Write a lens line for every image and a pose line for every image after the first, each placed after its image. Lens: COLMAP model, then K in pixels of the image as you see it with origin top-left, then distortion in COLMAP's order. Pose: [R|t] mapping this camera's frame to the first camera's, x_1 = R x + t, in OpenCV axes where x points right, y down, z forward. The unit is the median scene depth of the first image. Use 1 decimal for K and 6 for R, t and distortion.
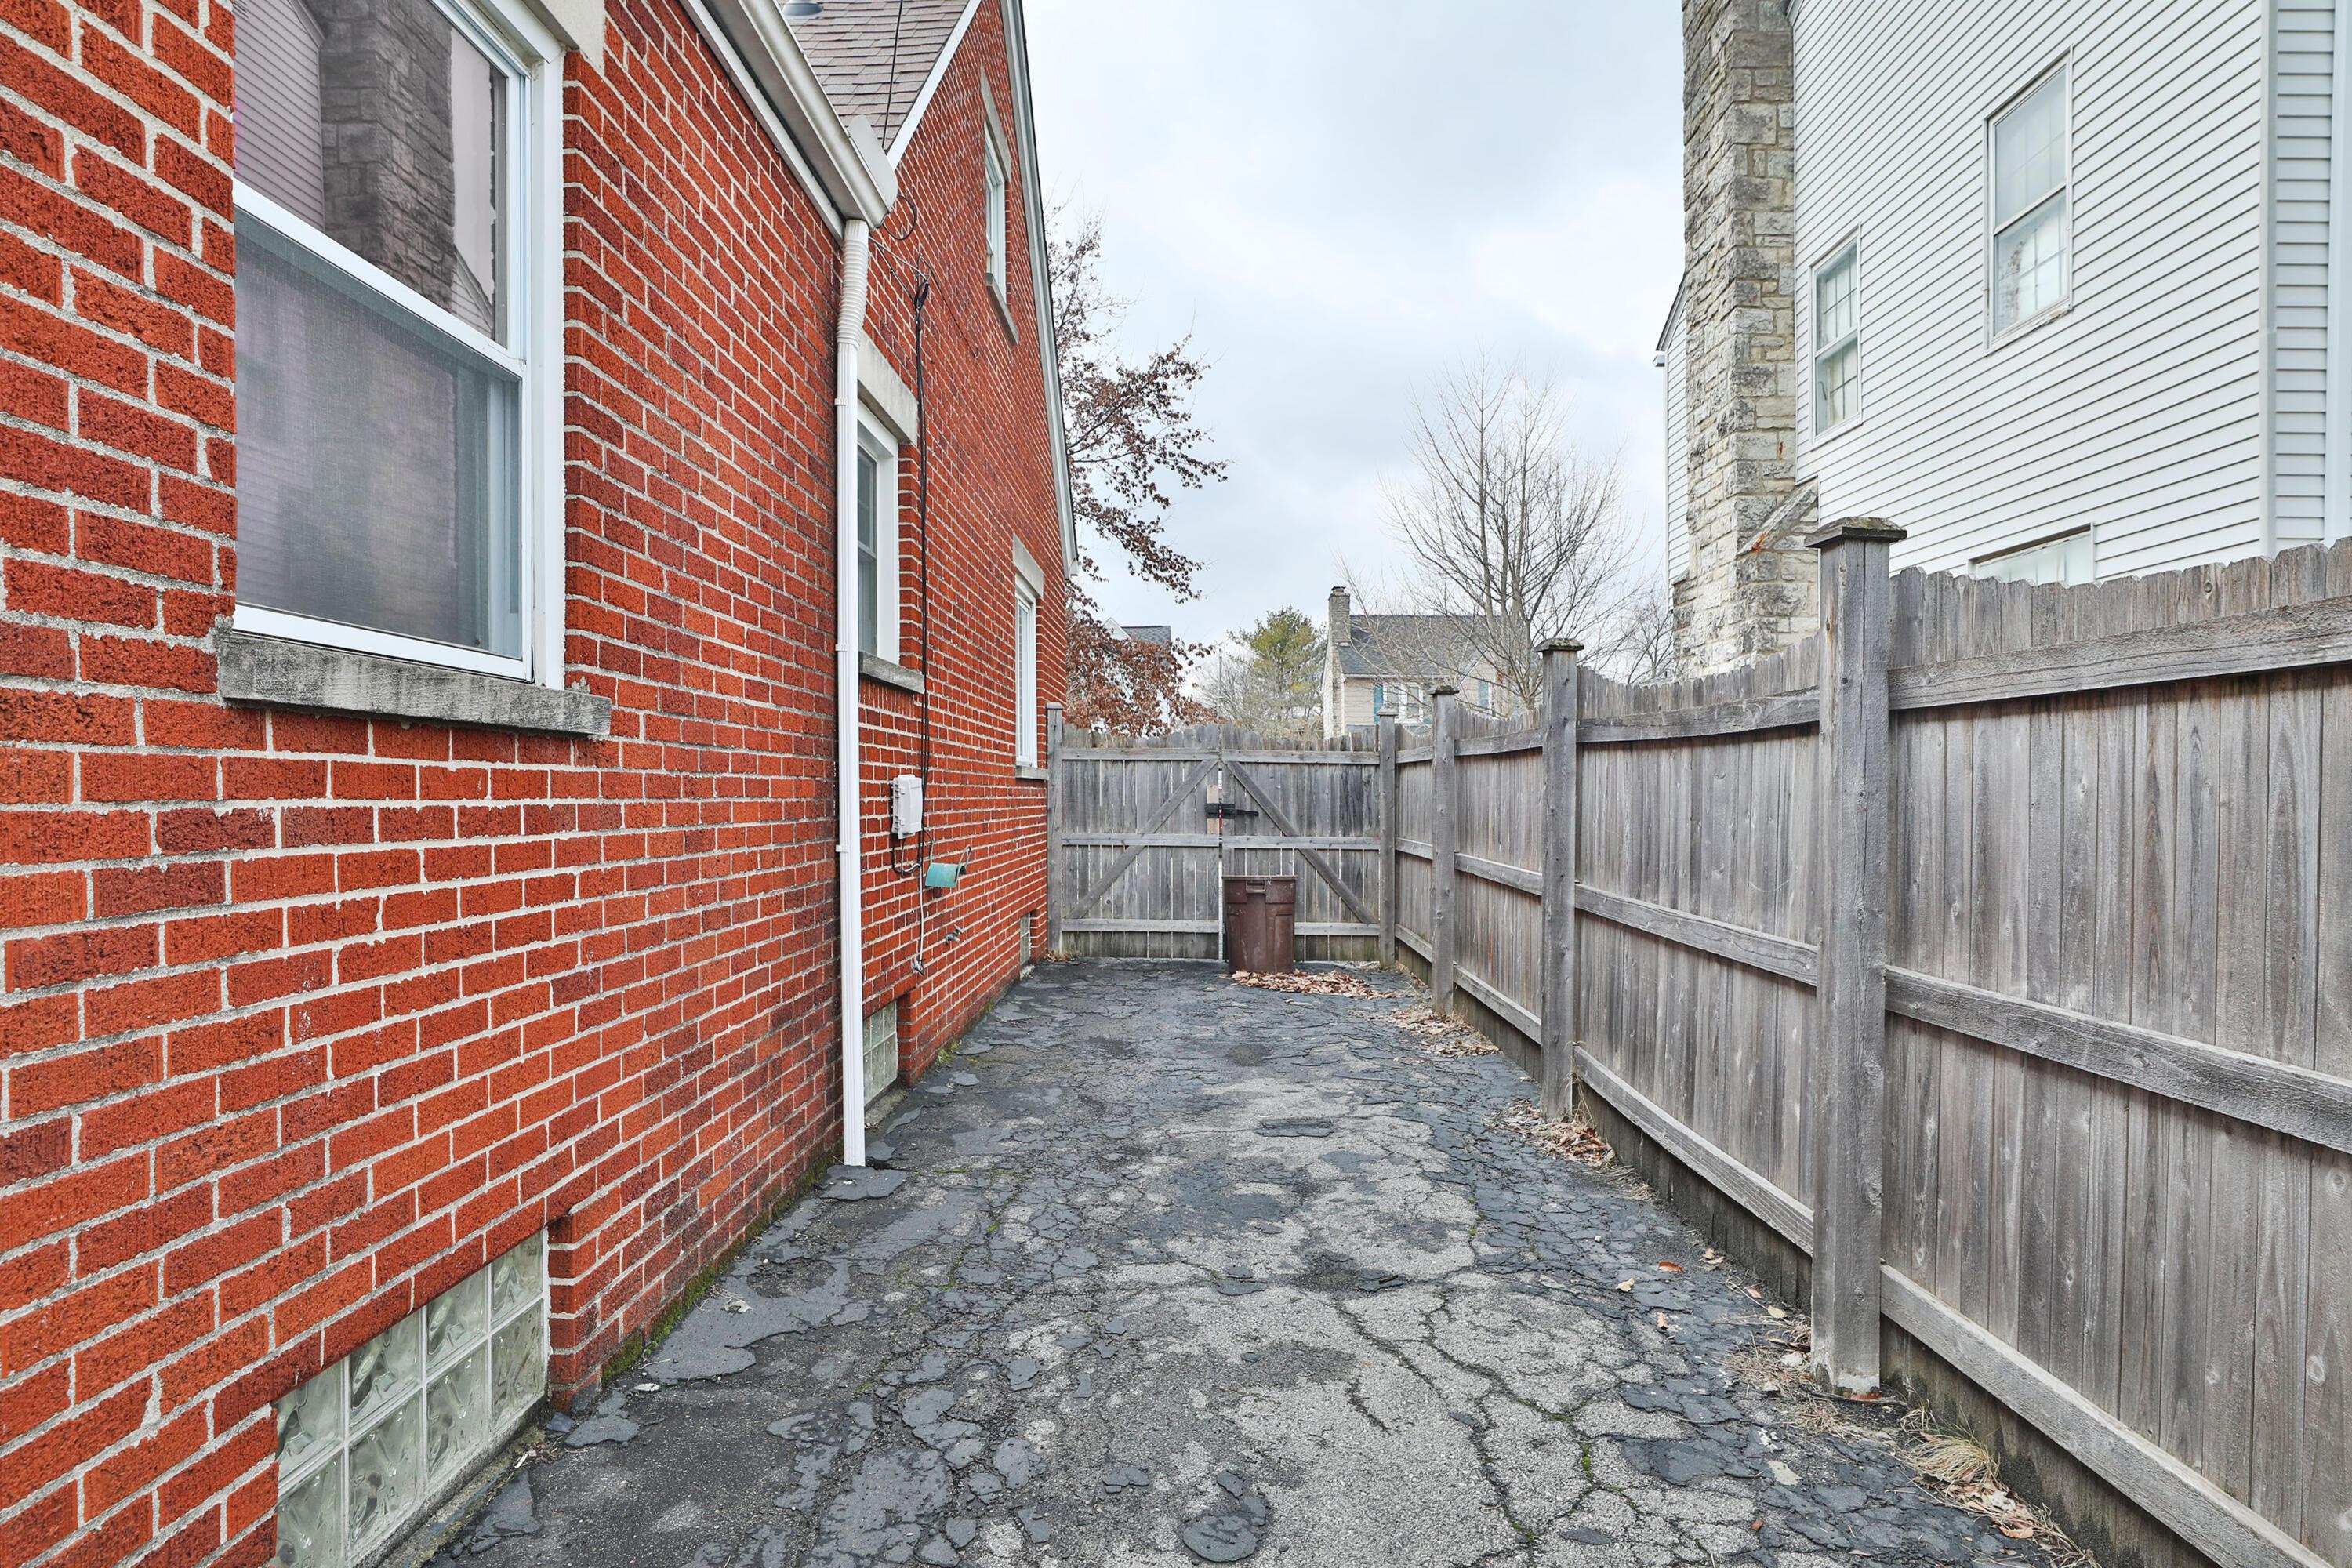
lens RADIAL K [[1375.3, 0, 1176.1], [0, 1375.3, 793.1], [0, 0, 1]] dist [0.005208, 0.000944]
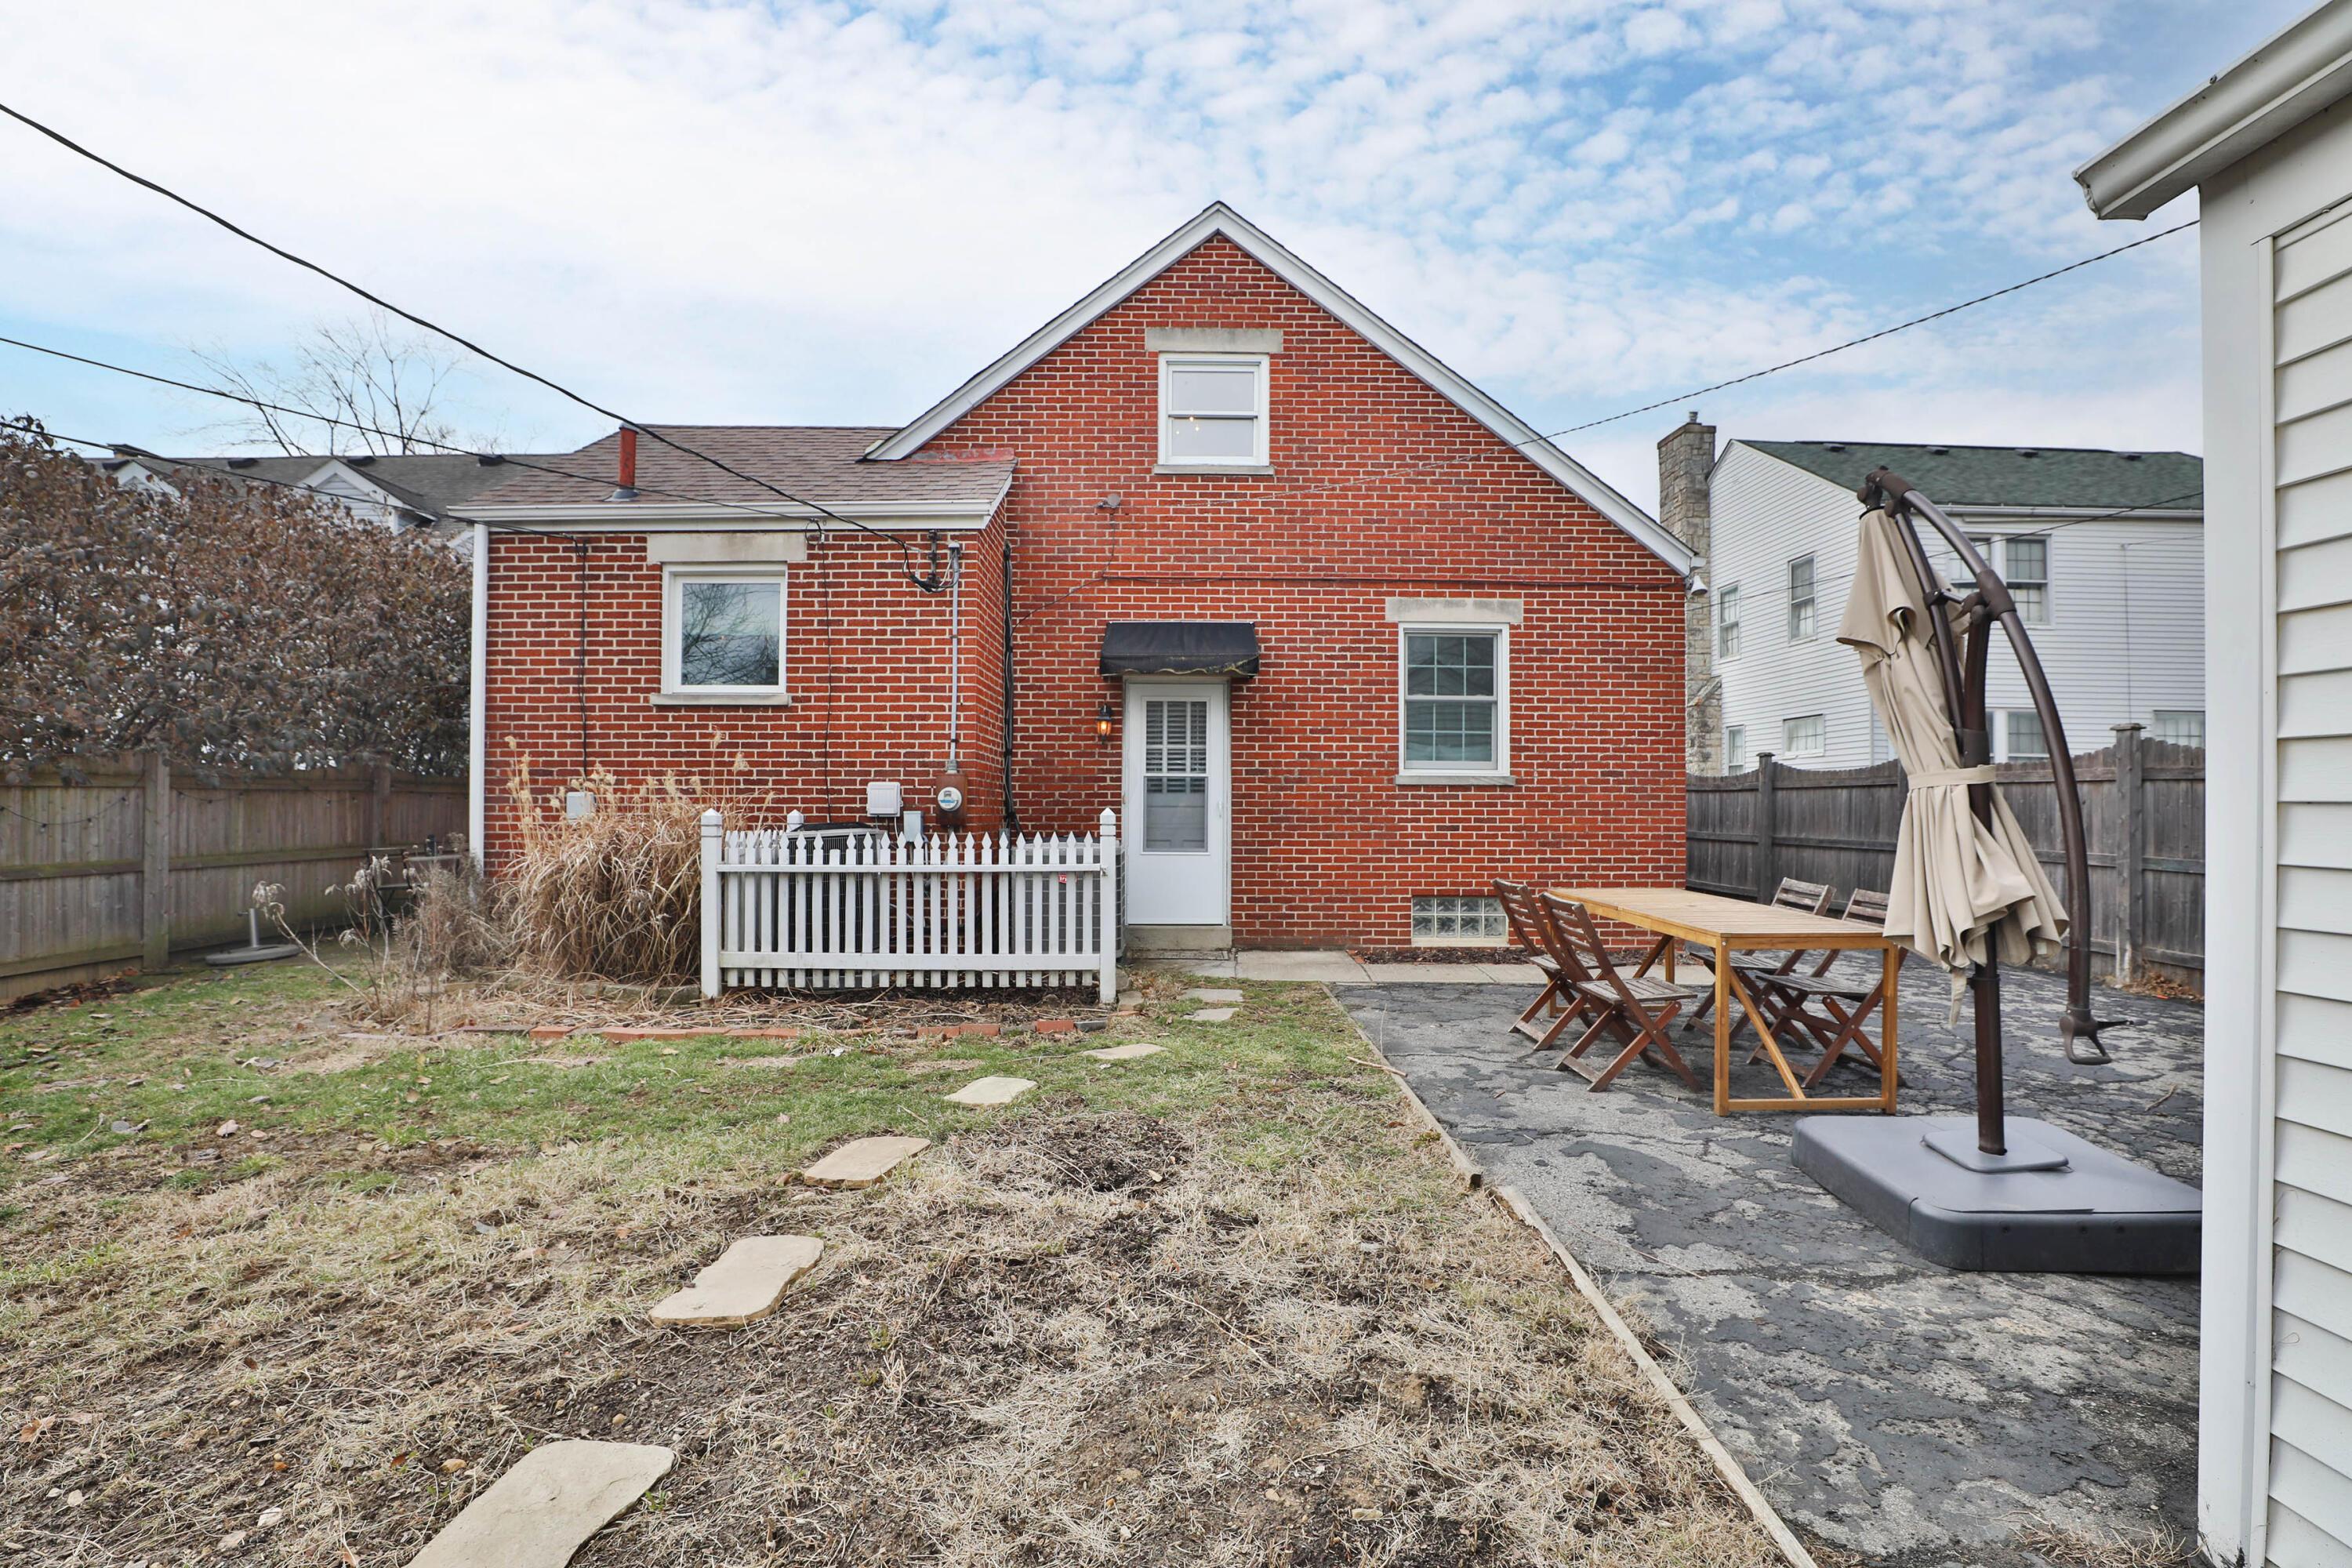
lens RADIAL K [[1102.1, 0, 1175.8], [0, 1102.1, 790.9], [0, 0, 1]] dist [-0.001049, -0.000051]
pose [[0.999692, 0.009918, 0.022743, -0.564077], [-0.009611, 0.999862, -0.013578, 0.012262], [-0.022875, 0.013355, 0.999649, -0.964332]]
